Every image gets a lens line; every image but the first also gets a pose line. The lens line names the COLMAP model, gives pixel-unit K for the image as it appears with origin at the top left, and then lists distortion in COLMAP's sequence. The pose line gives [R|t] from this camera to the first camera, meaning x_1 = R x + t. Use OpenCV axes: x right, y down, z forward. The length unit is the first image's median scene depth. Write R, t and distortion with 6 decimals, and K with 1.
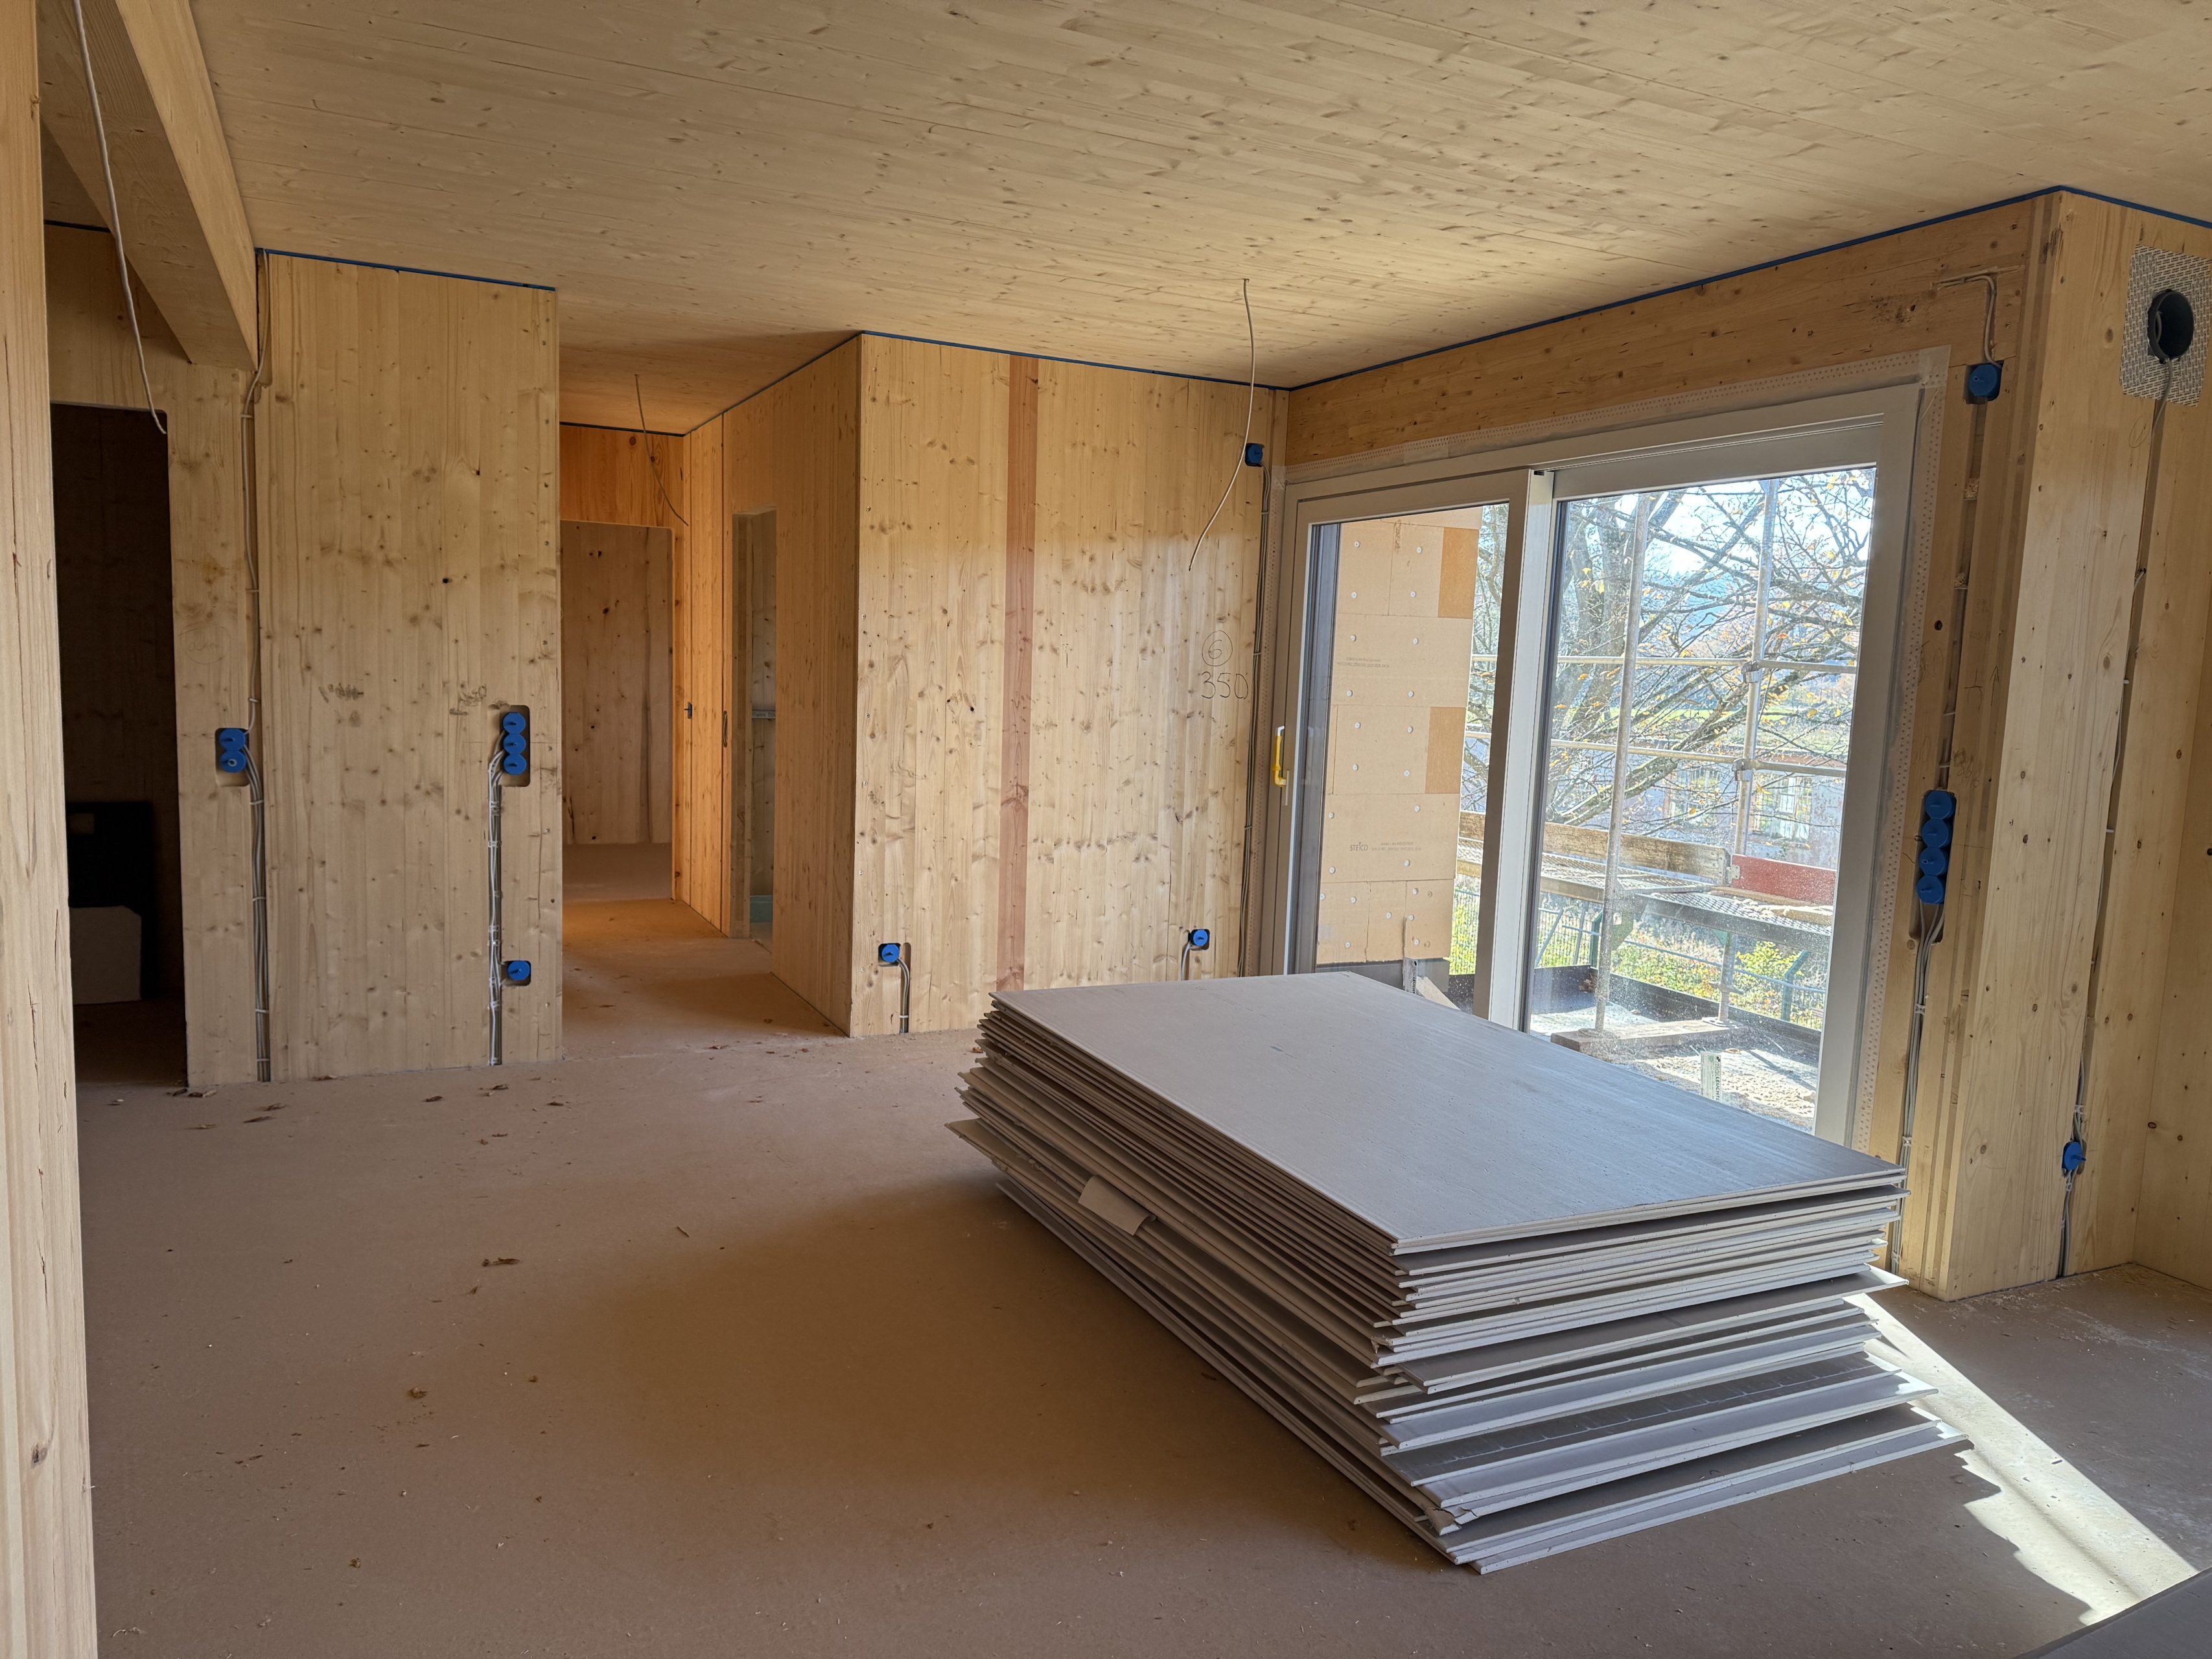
lens RADIAL K [[1531.7, 0, 1096.8], [0, 1531.7, 852.3], [0, 0, 1]] dist [0.159129, -0.264230]
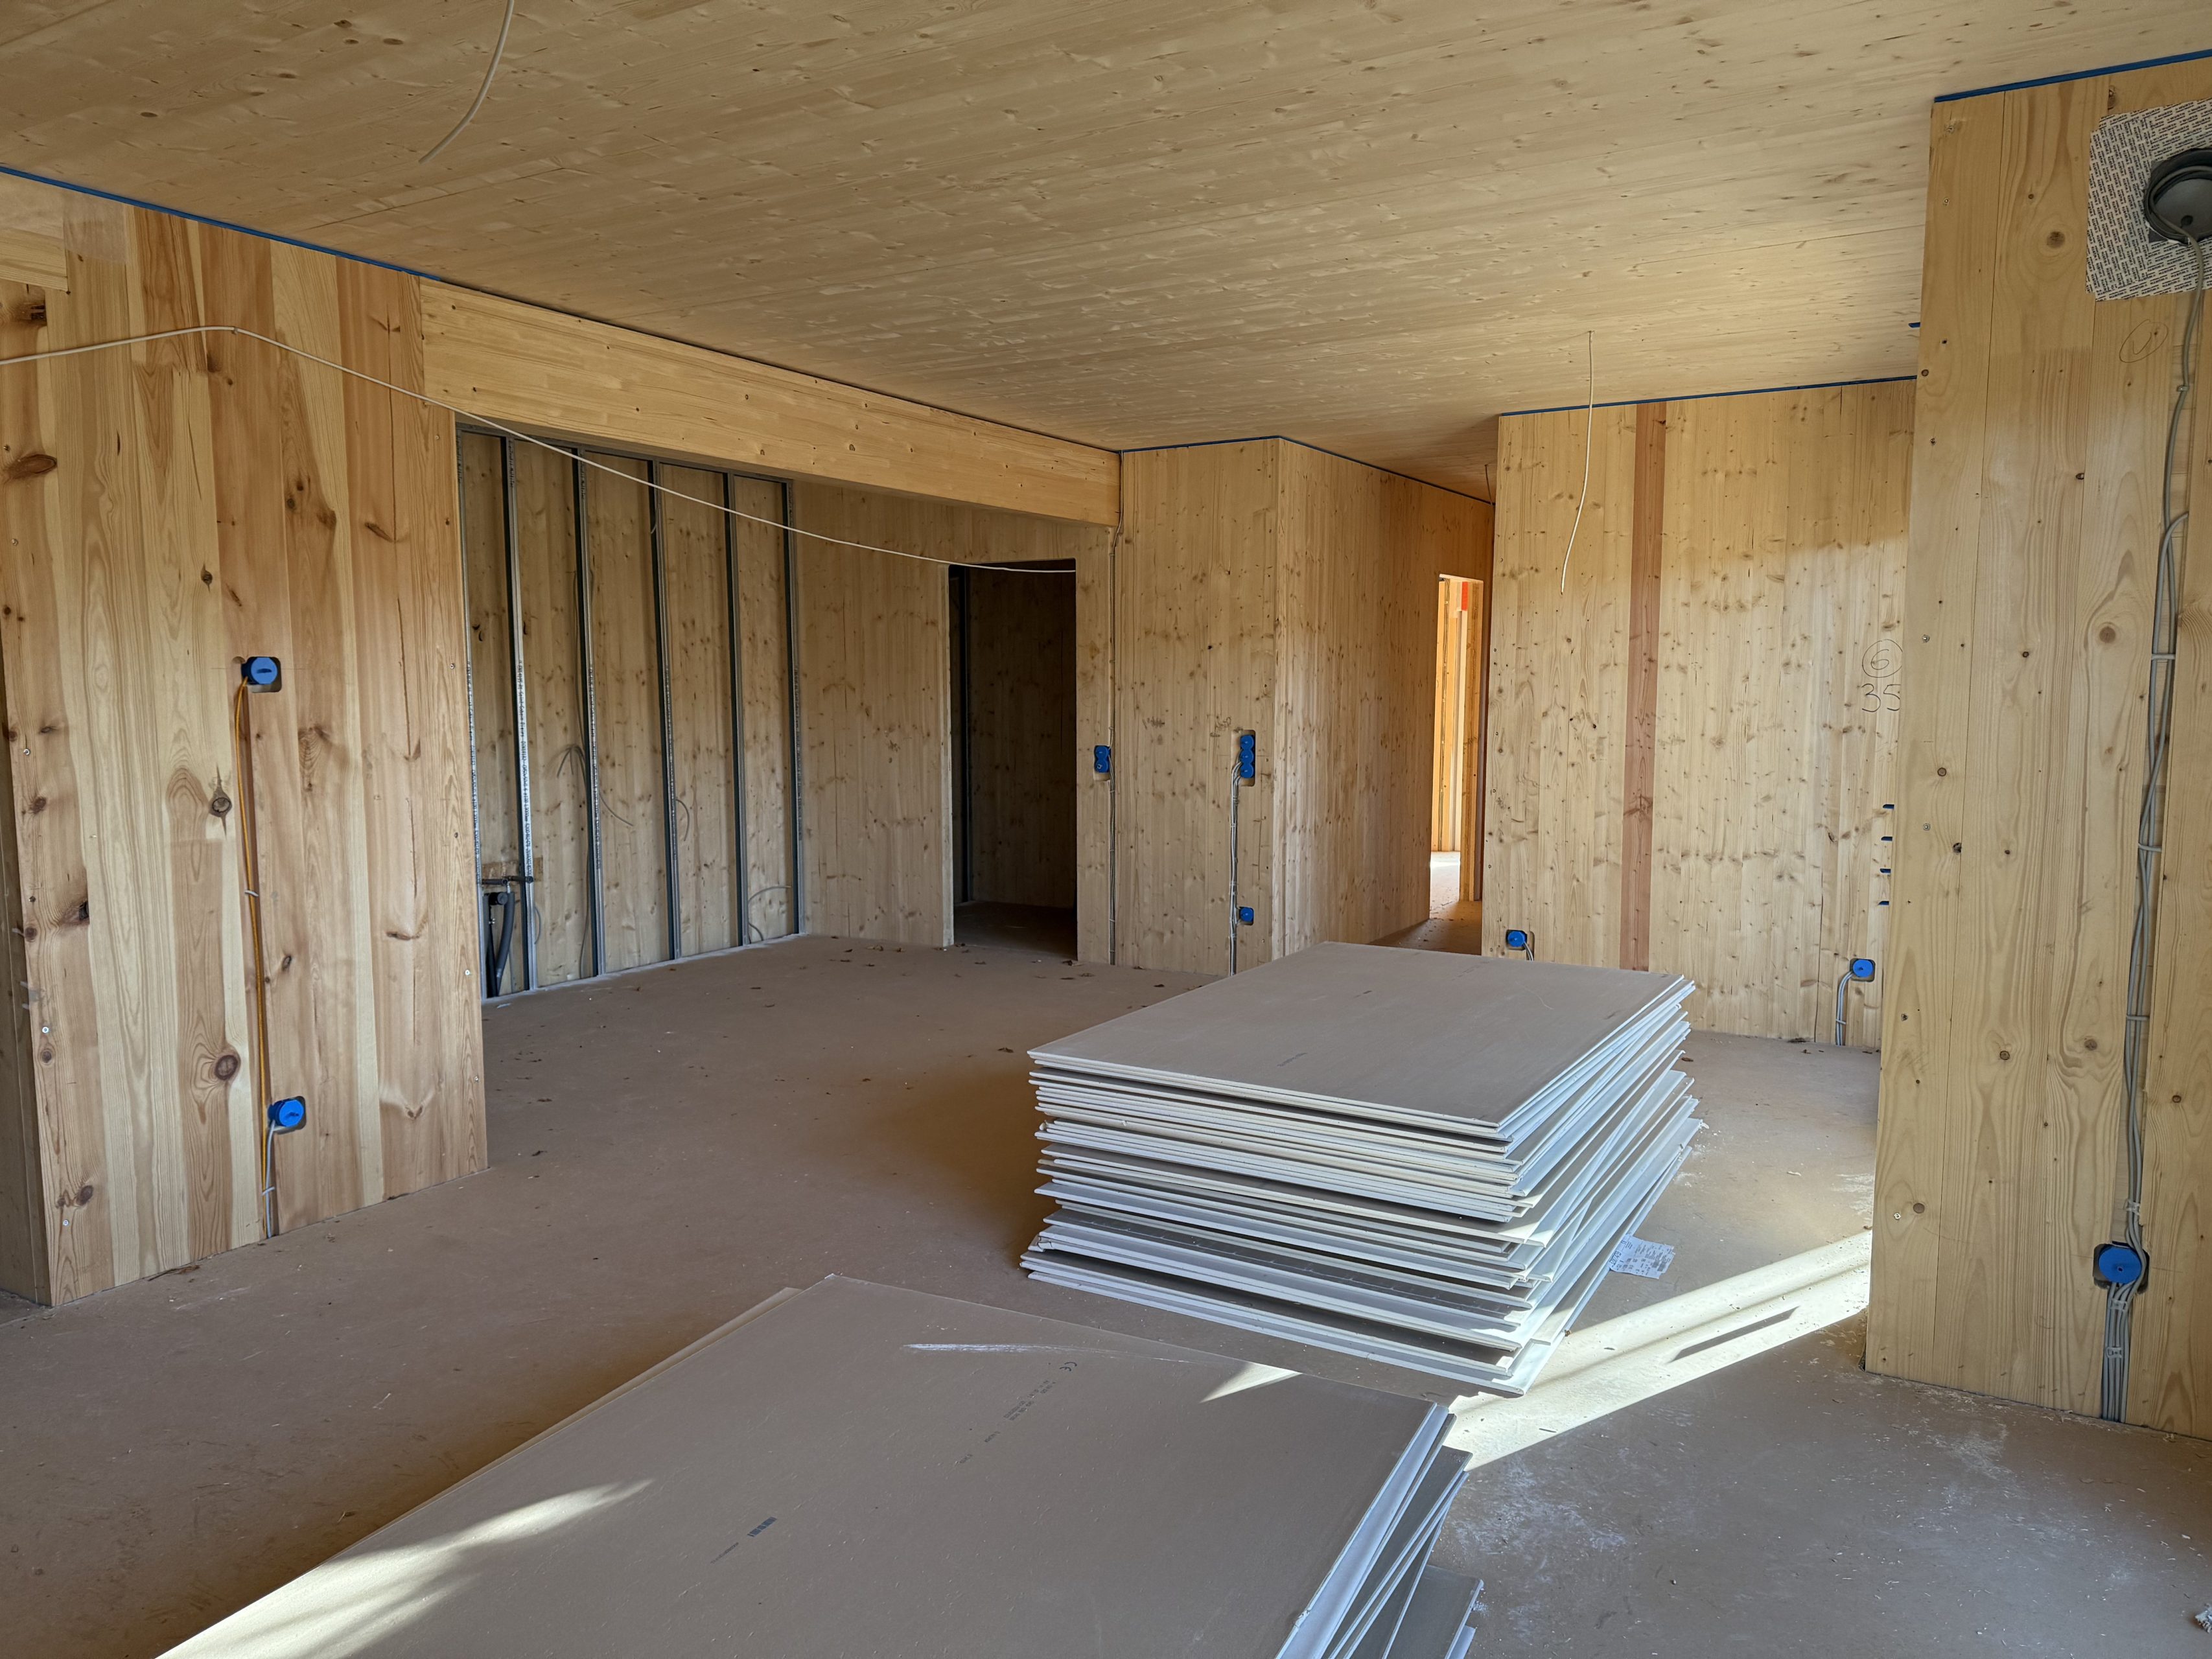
lens RADIAL K [[1531.7, 0, 1096.8], [0, 1531.7, 852.3], [0, 0, 1]] dist [0.159129, -0.264230]
pose [[0.554052, 0.052459, -0.830827, 0.665809], [-0.079479, 0.996787, 0.009935, 0.014467], [0.828679, 0.060529, 0.556441, 0.088874]]
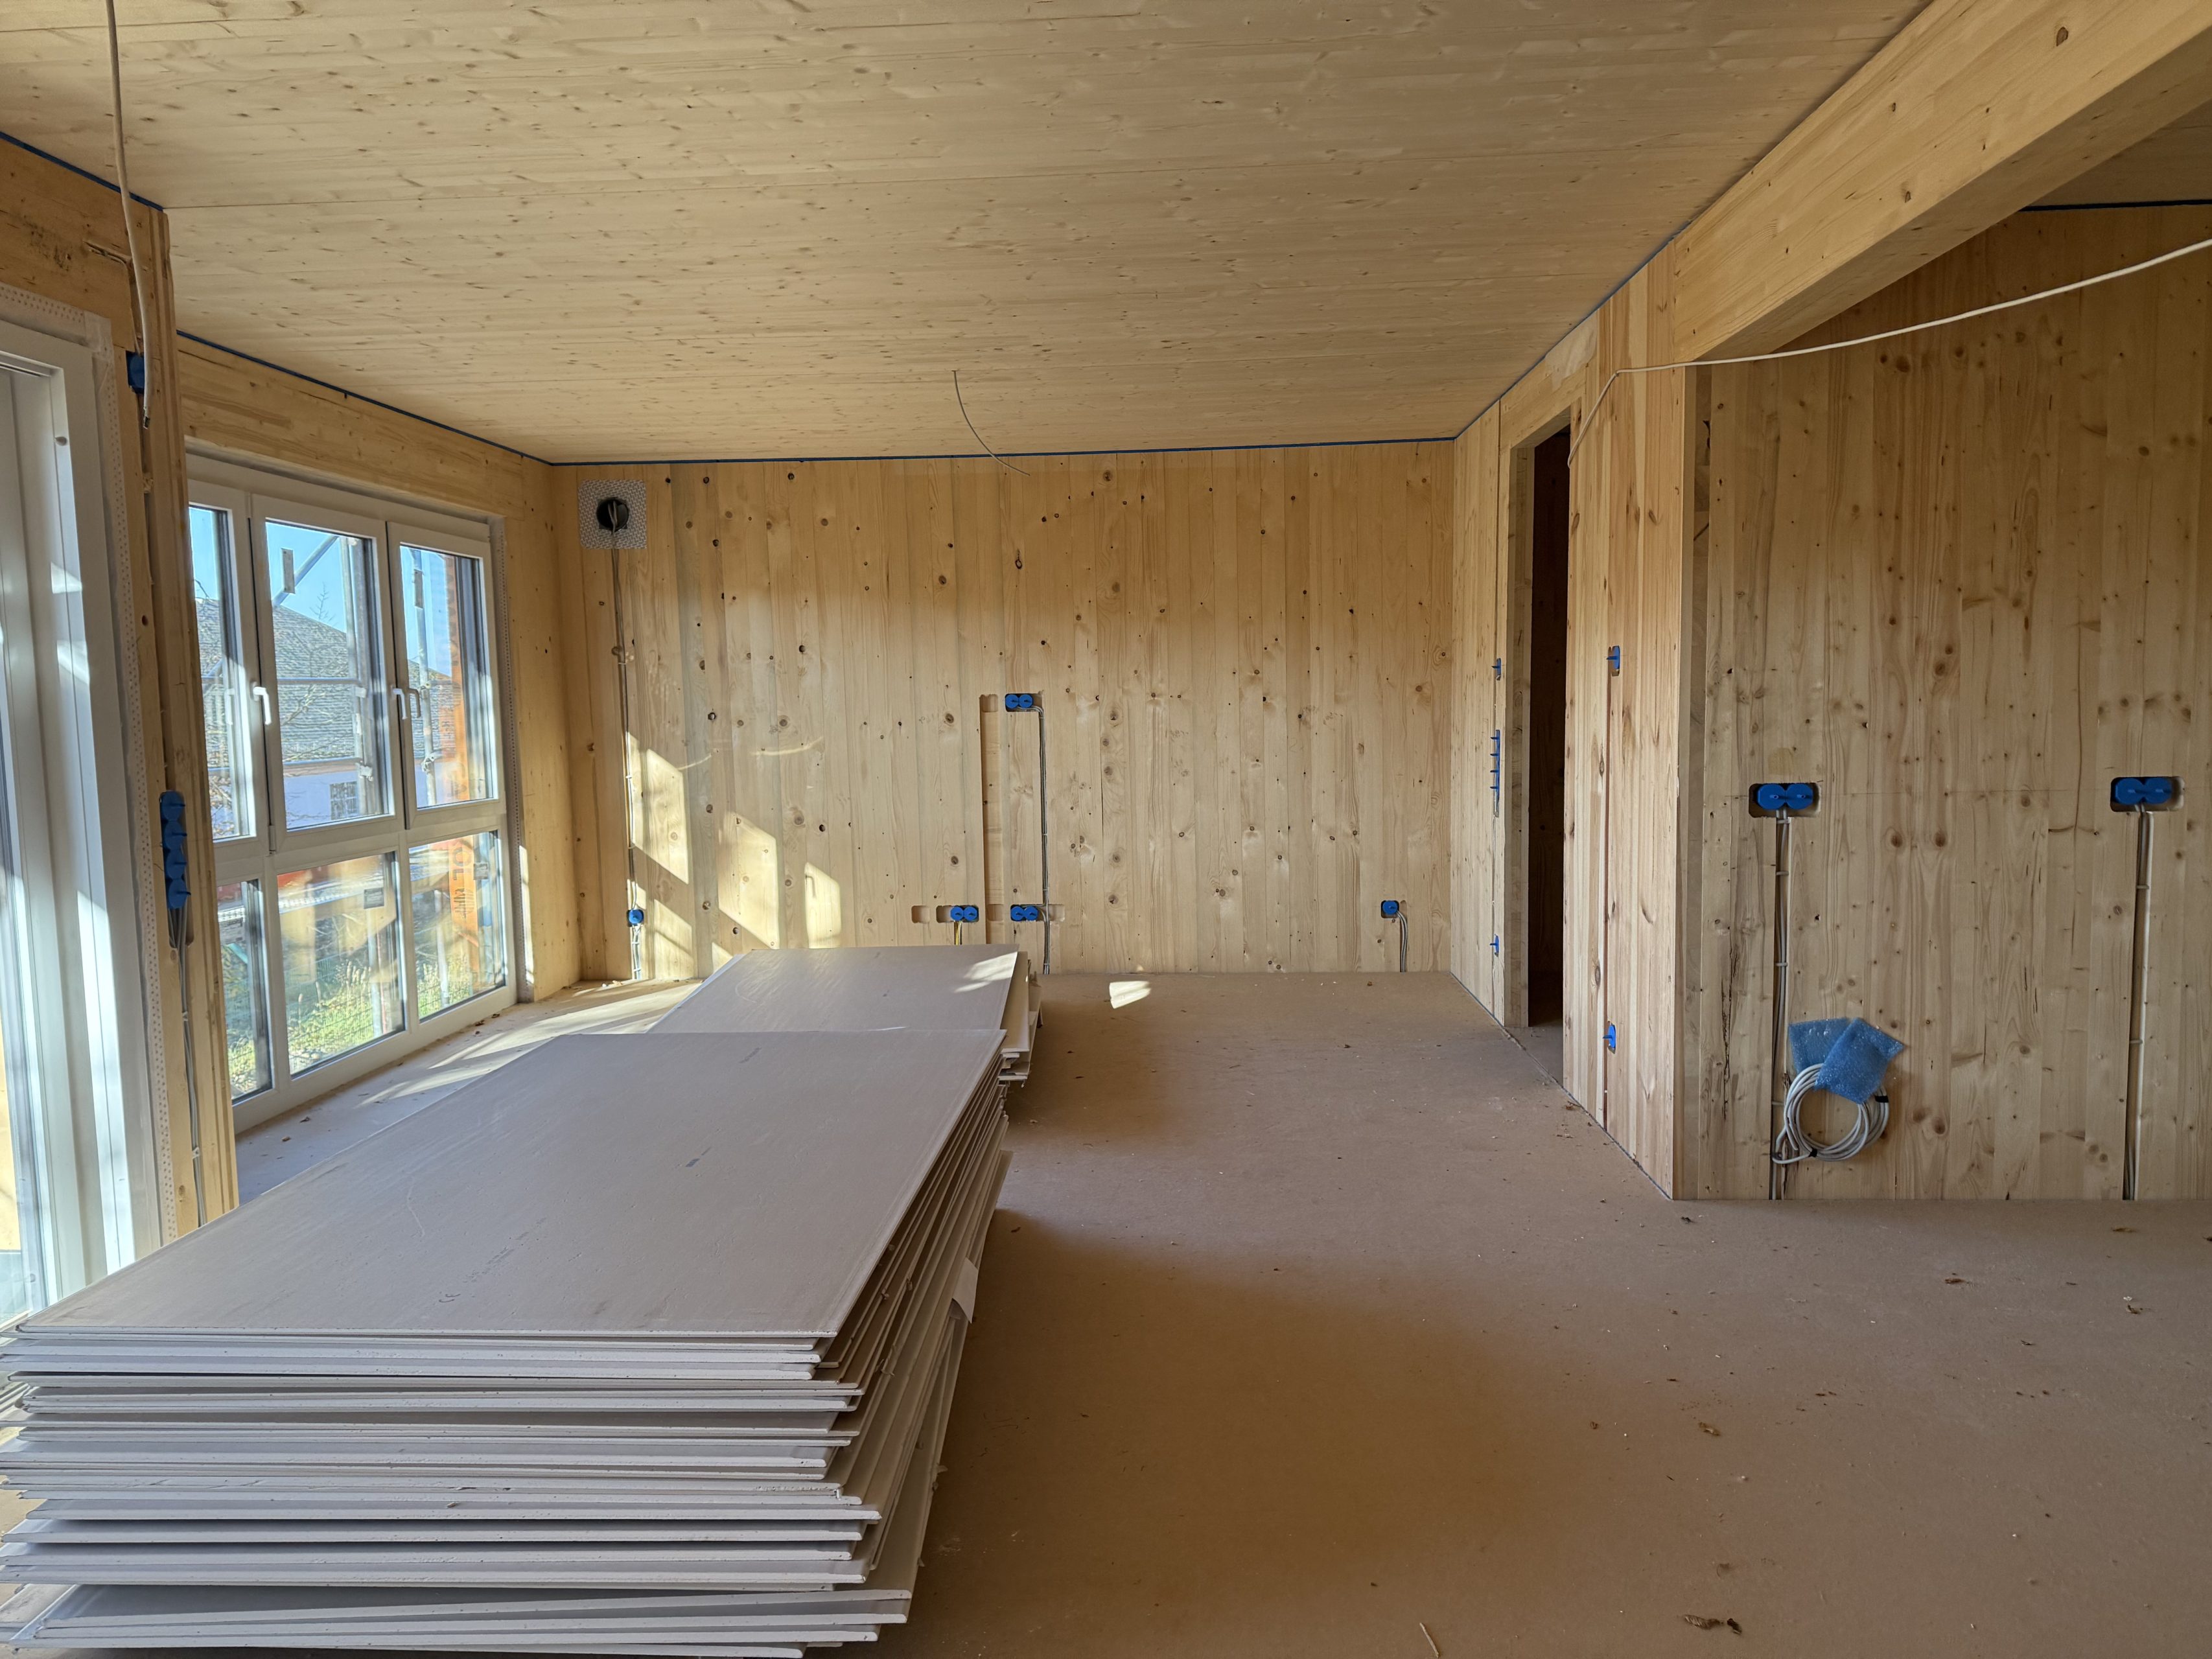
lens RADIAL K [[1538.5, 0, 1106.0], [0, 1538.5, 829.5], [0, 0, 1]] dist [0.008486, 0.002539]
pose [[-0.878514, -0.062994, 0.473545, -0.276931], [0.044599, 0.976123, 0.212589, -0.125761], [-0.475631, 0.207882, -0.854728, 1.002940]]
